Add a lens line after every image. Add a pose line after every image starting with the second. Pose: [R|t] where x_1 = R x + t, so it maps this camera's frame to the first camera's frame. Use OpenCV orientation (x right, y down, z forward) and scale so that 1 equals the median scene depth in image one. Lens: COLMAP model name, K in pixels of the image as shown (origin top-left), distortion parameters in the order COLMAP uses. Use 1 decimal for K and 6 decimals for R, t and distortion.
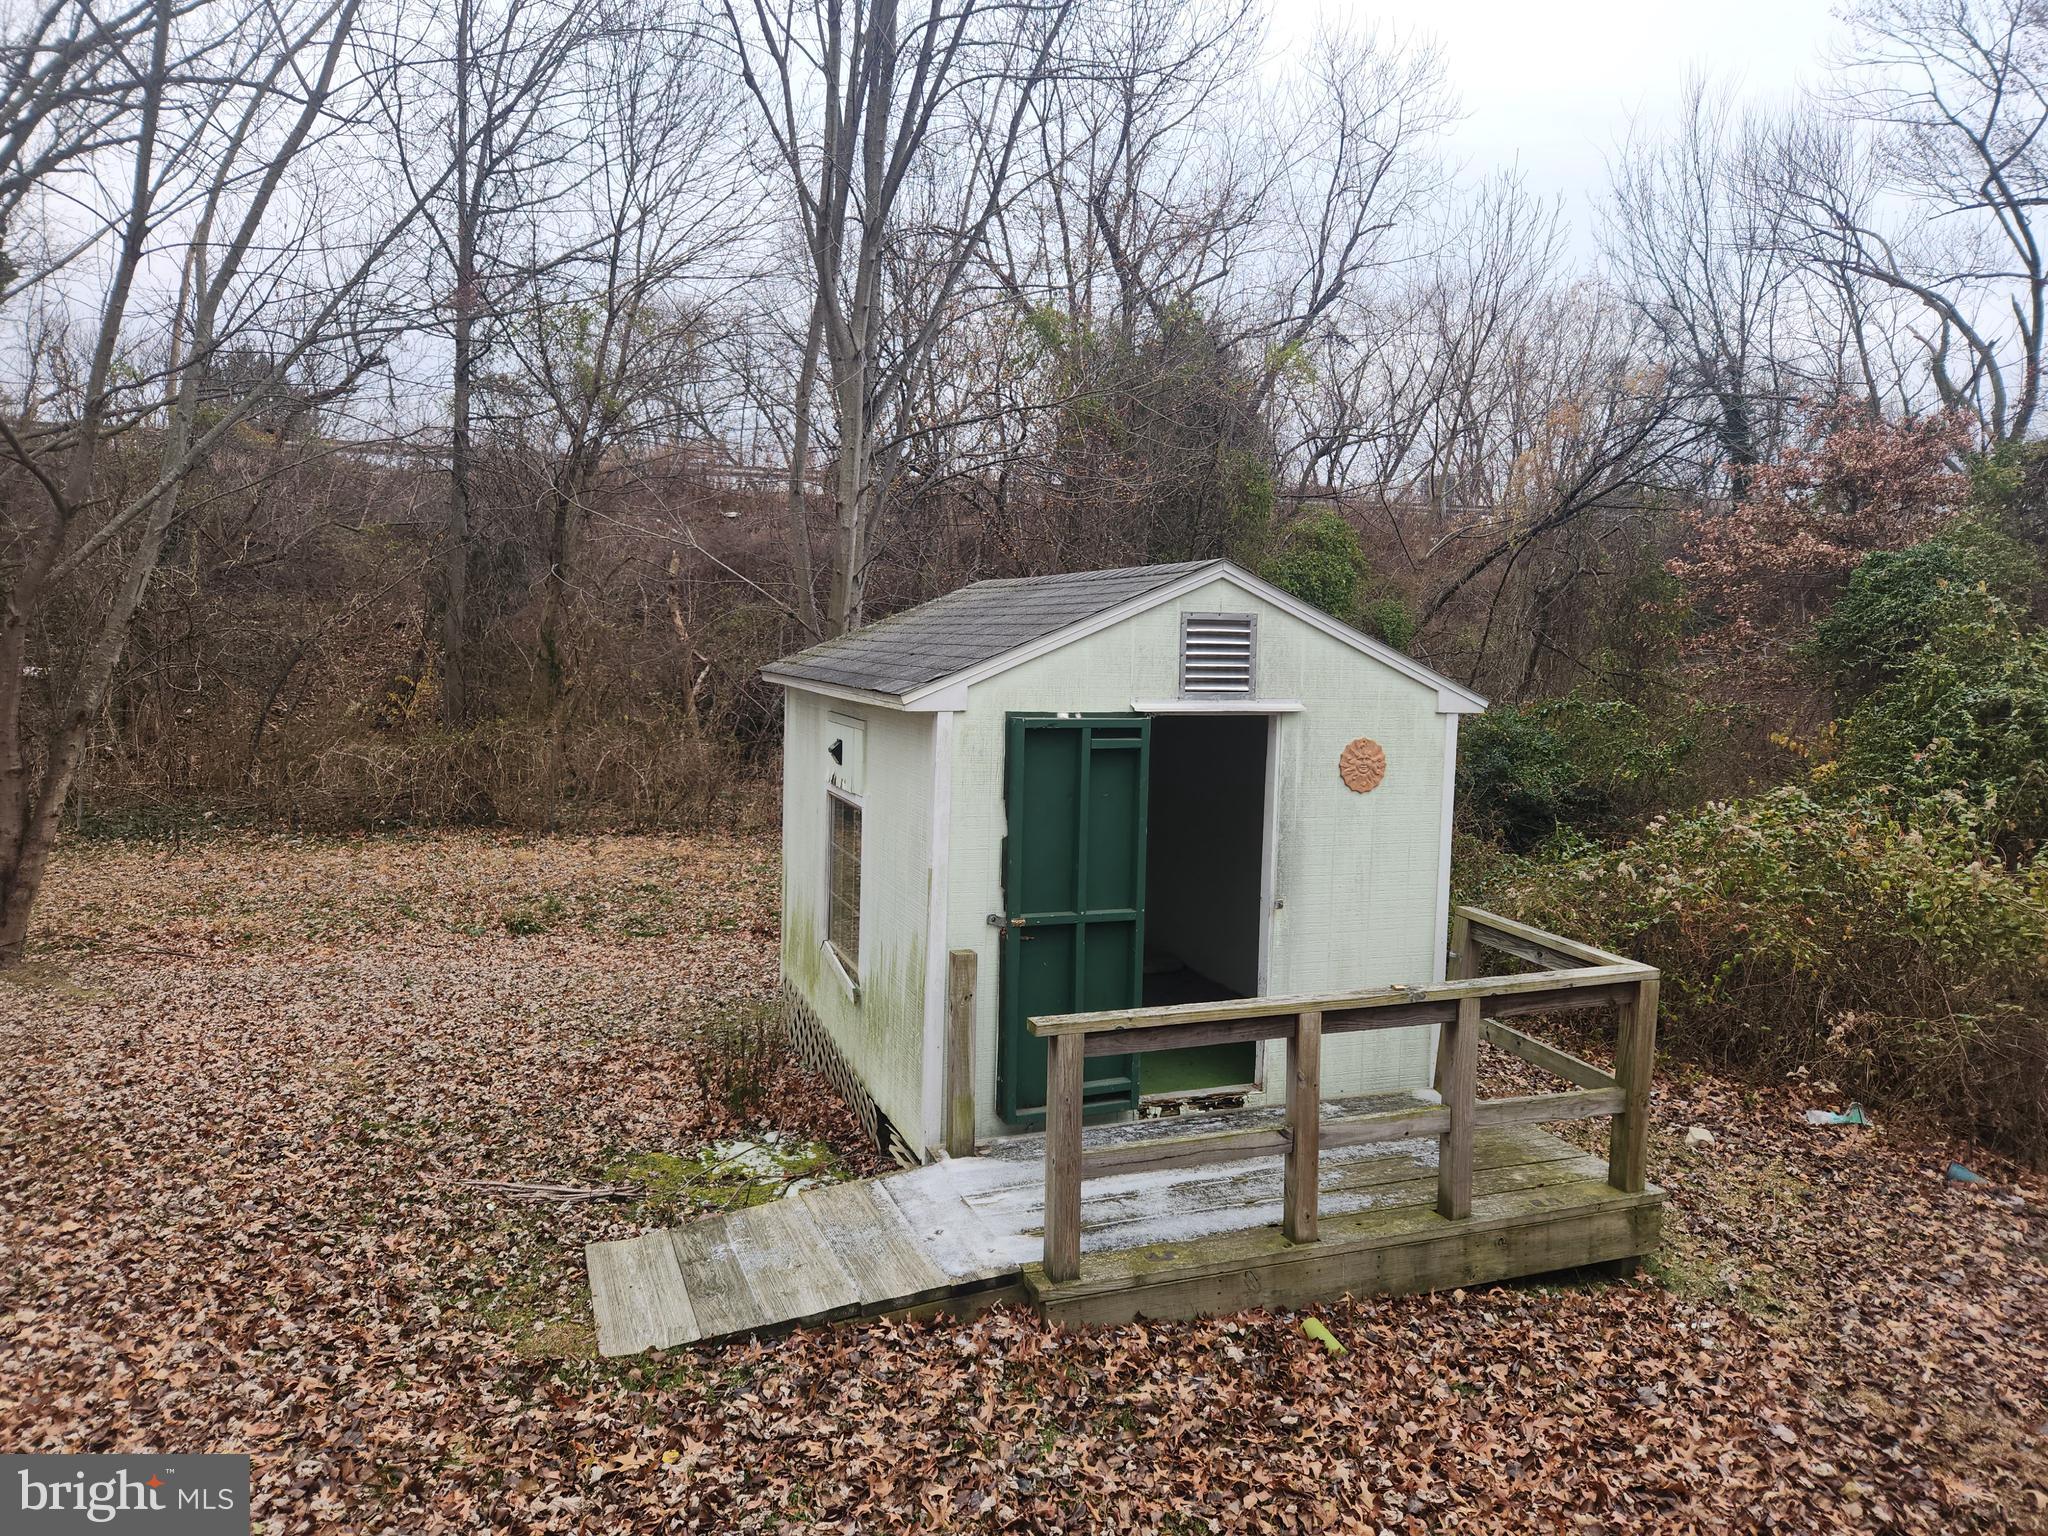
lens RADIAL K [[1364.0, 0, 1028.4], [0, 1364.0, 764.2], [0, 0, 1]] dist [0.061718, -0.054490]
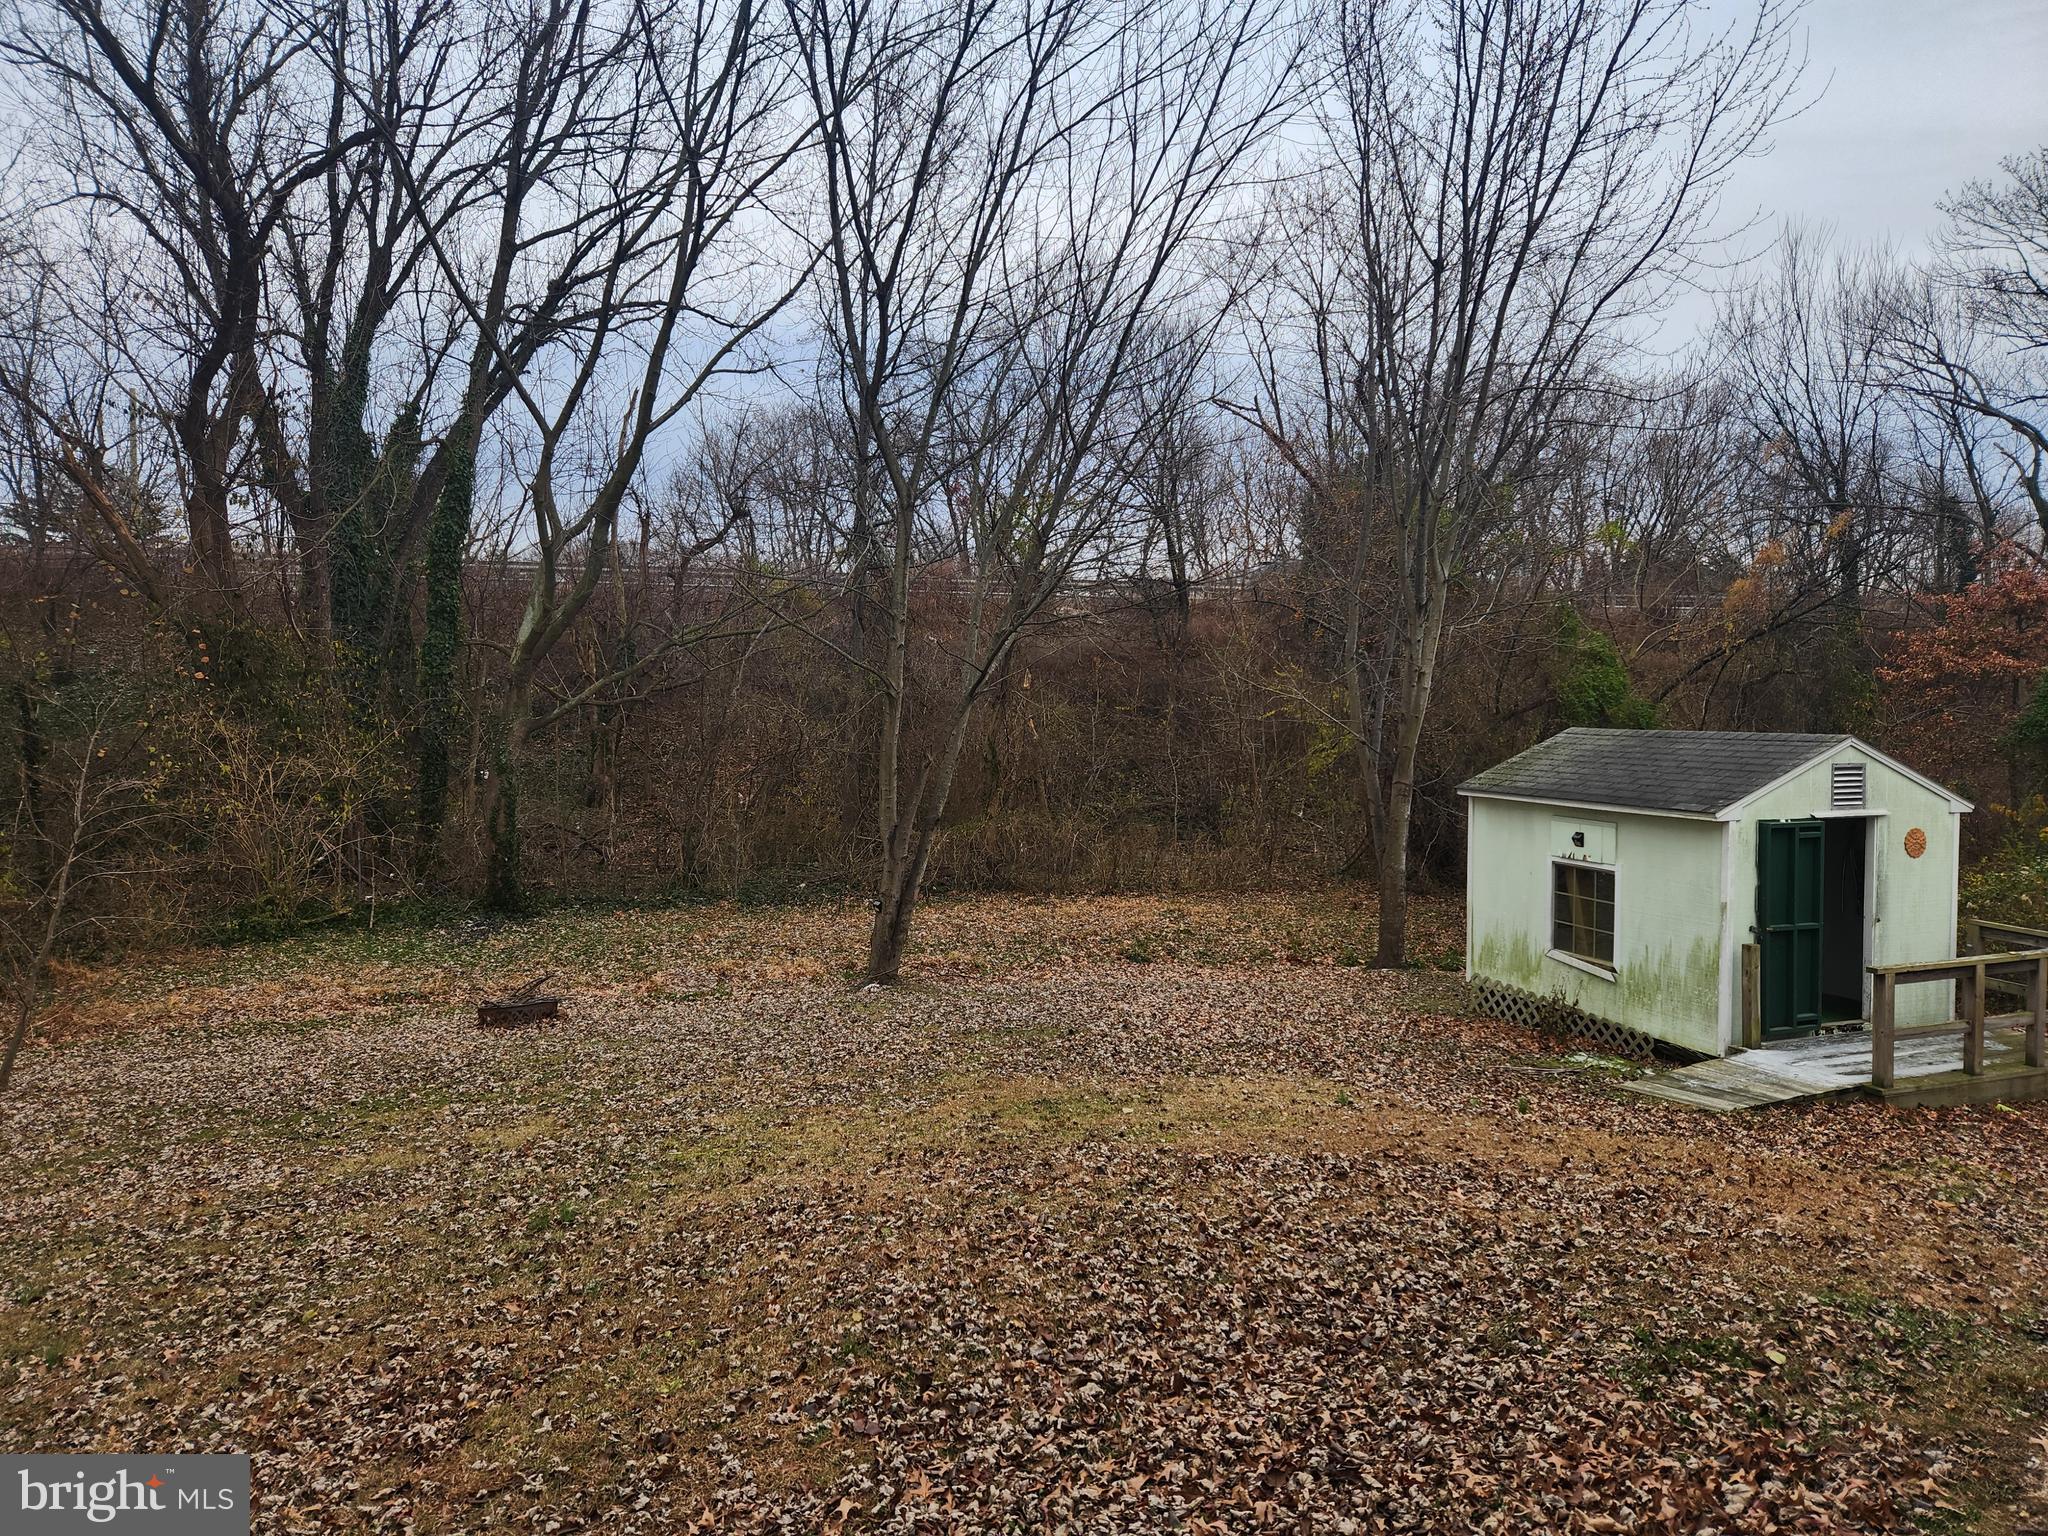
lens RADIAL K [[1364.0, 0, 1034.6], [0, 1364.0, 768.8], [0, 0, 1]] dist [0.061718, -0.054490]
pose [[0.999785, -0.020467, -0.003469, -0.938207], [0.020312, 0.999000, -0.039823, -0.048472], [0.004281, 0.039744, 0.999201, -0.872338]]
